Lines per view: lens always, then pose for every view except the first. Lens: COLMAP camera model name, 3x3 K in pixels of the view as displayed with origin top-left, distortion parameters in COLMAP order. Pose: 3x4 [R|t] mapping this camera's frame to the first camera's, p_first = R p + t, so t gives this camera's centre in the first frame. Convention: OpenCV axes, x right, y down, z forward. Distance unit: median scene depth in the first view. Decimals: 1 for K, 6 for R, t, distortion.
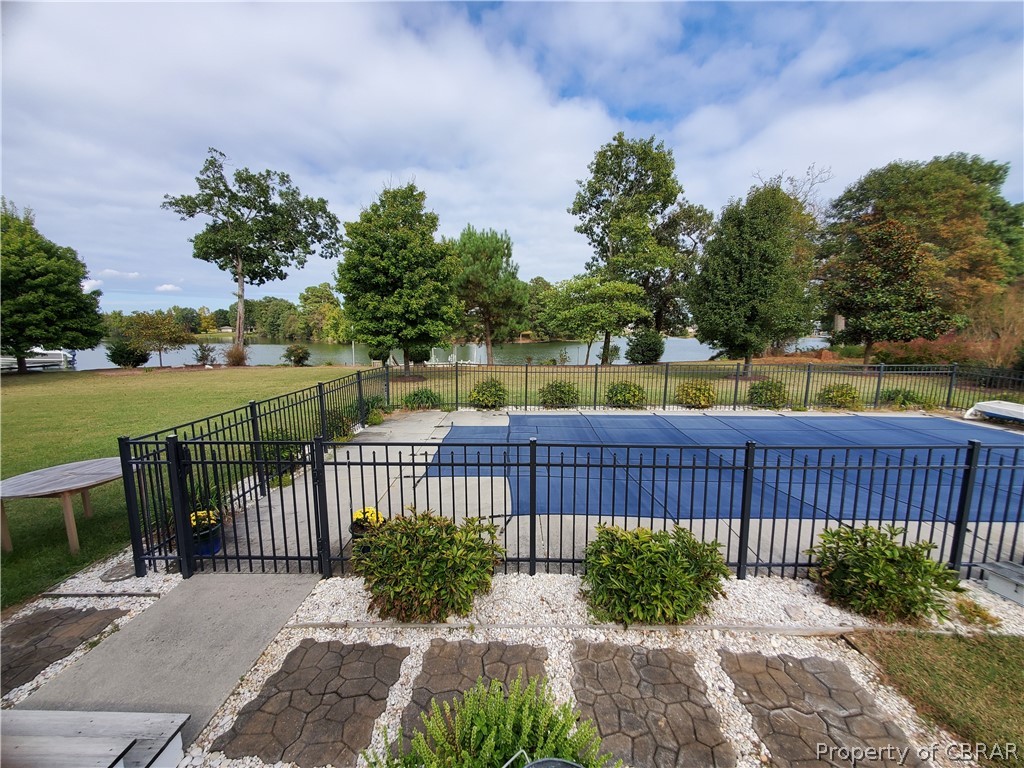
lens RADIAL K [[407.0, 0, 510.1], [0, 407.0, 389.5], [0, 0, 1]] dist [-0.000244, -0.001865]
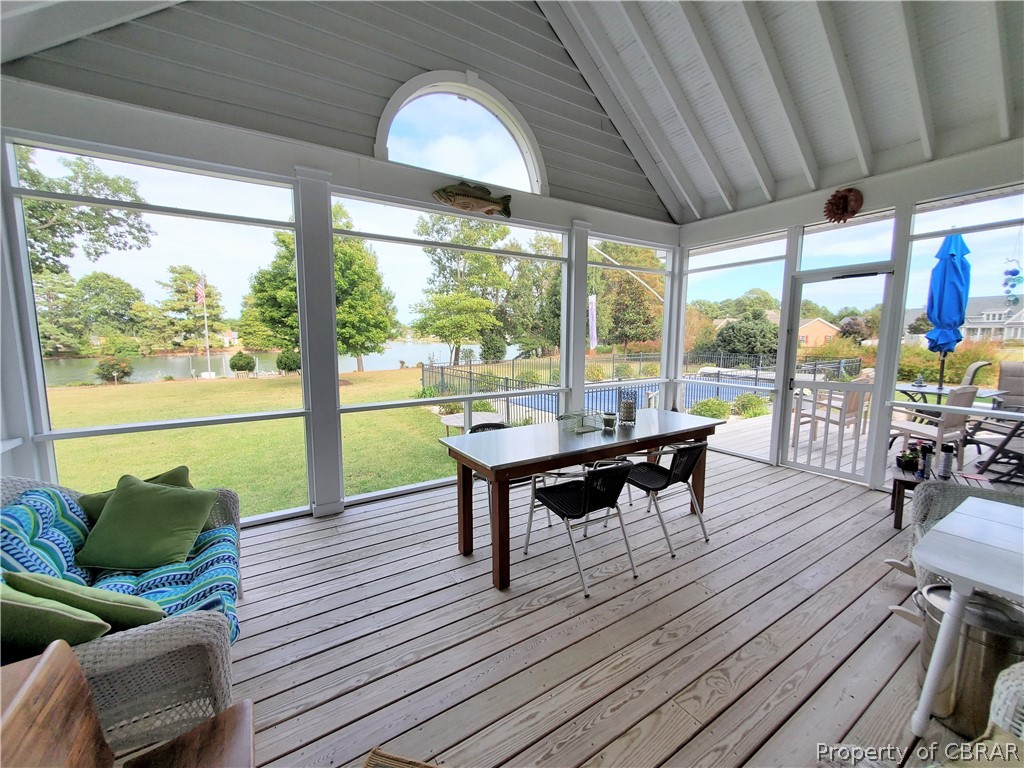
lens RADIAL K [[407.0, 0, 517.4], [0, 407.0, 382.3], [0, 0, 1]] dist [-0.000244, -0.001865]
pose [[0.833001, -0.067960, 0.549081, -0.331520], [0.086877, 0.996183, -0.008501, 0.016005], [-0.546407, 0.054784, 0.835726, -0.103608]]
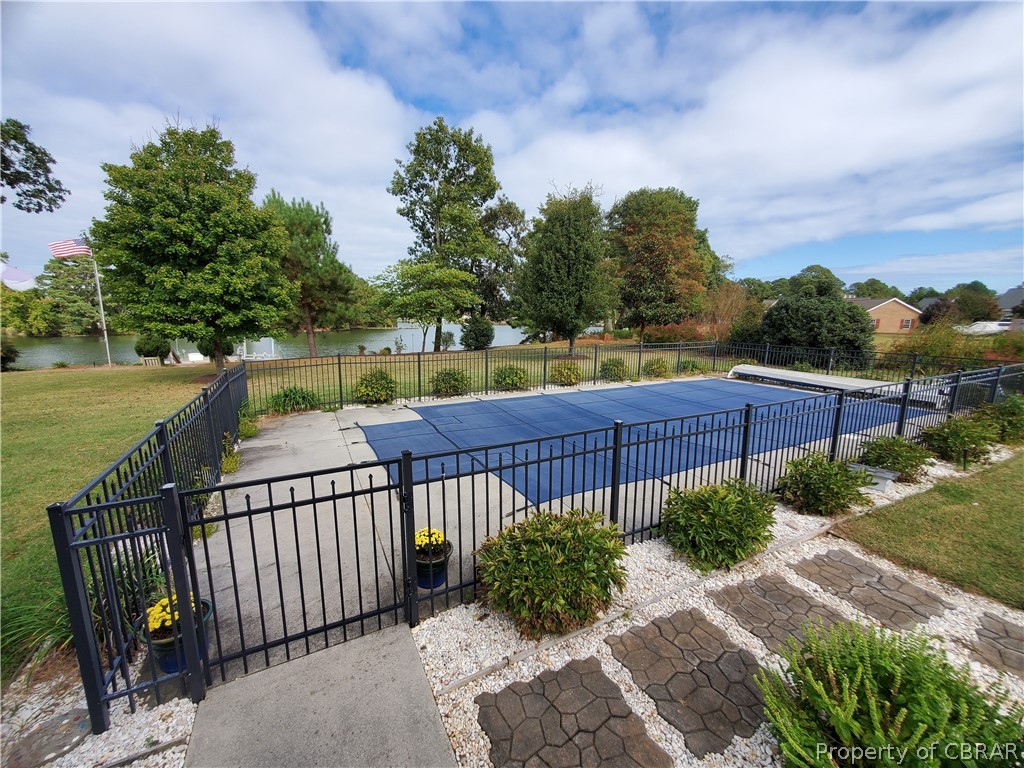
lens RADIAL K [[407.0, 0, 511.9], [0, 407.0, 385.1], [0, 0, 1]] dist [-0.000244, -0.001865]
pose [[0.884645, -0.076234, 0.459991, -0.088095], [0.066906, 0.997089, 0.036574, -0.003056], [-0.461440, -0.001579, 0.887170, 0.029397]]
